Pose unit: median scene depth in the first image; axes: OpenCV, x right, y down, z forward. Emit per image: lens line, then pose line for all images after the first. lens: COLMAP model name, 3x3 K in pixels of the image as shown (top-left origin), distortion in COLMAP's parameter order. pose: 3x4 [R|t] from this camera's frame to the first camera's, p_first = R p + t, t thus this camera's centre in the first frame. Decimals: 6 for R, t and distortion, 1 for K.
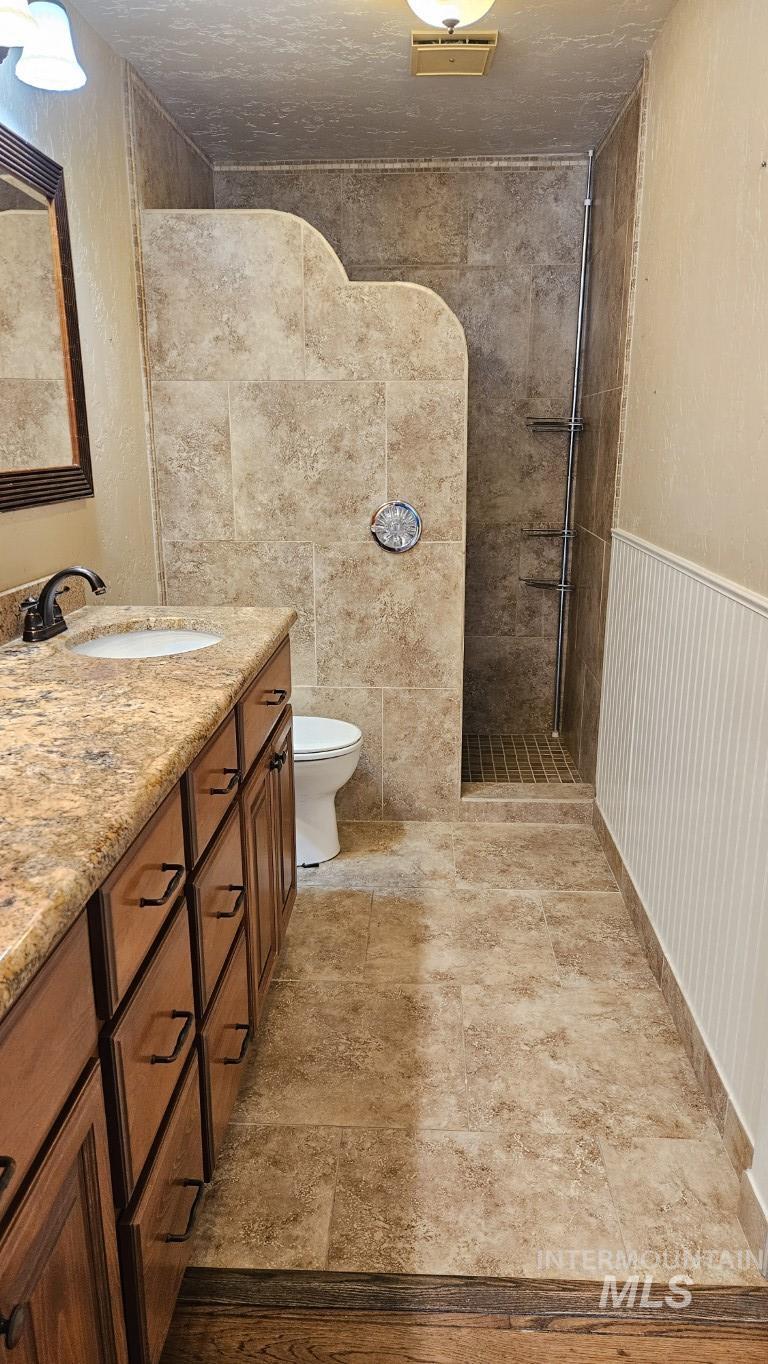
lens RADIAL K [[919.3, 0, 392.1], [0, 919.3, 687.3], [0, 0, 1]] dist [0.049309, -0.027808]
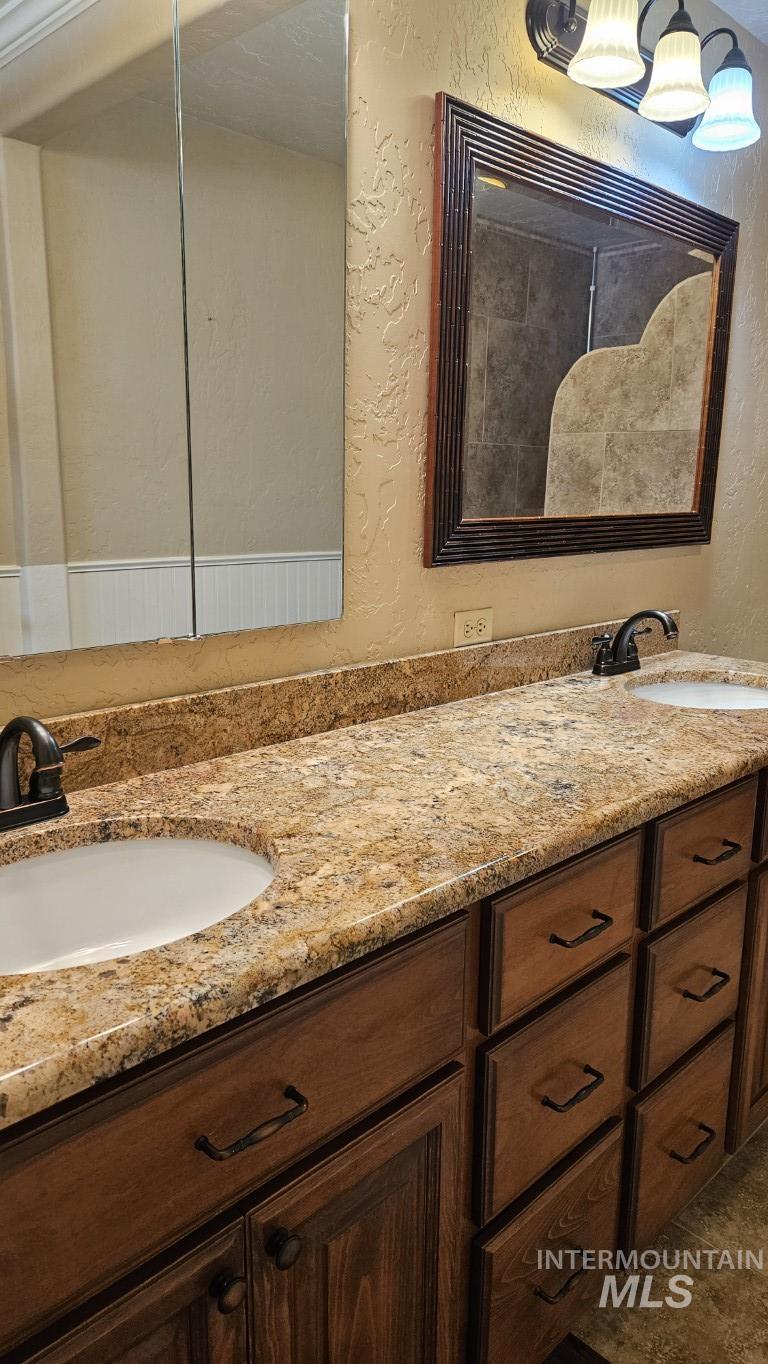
lens RADIAL K [[919.3, 0, 389.0], [0, 919.3, 678.5], [0, 0, 1]] dist [0.049309, -0.027808]
pose [[0.735598, 0.155586, -0.659309, 0.166761], [-0.195654, 0.980585, 0.013109, -0.016362], [0.648548, 0.119354, 0.751758, 0.077843]]
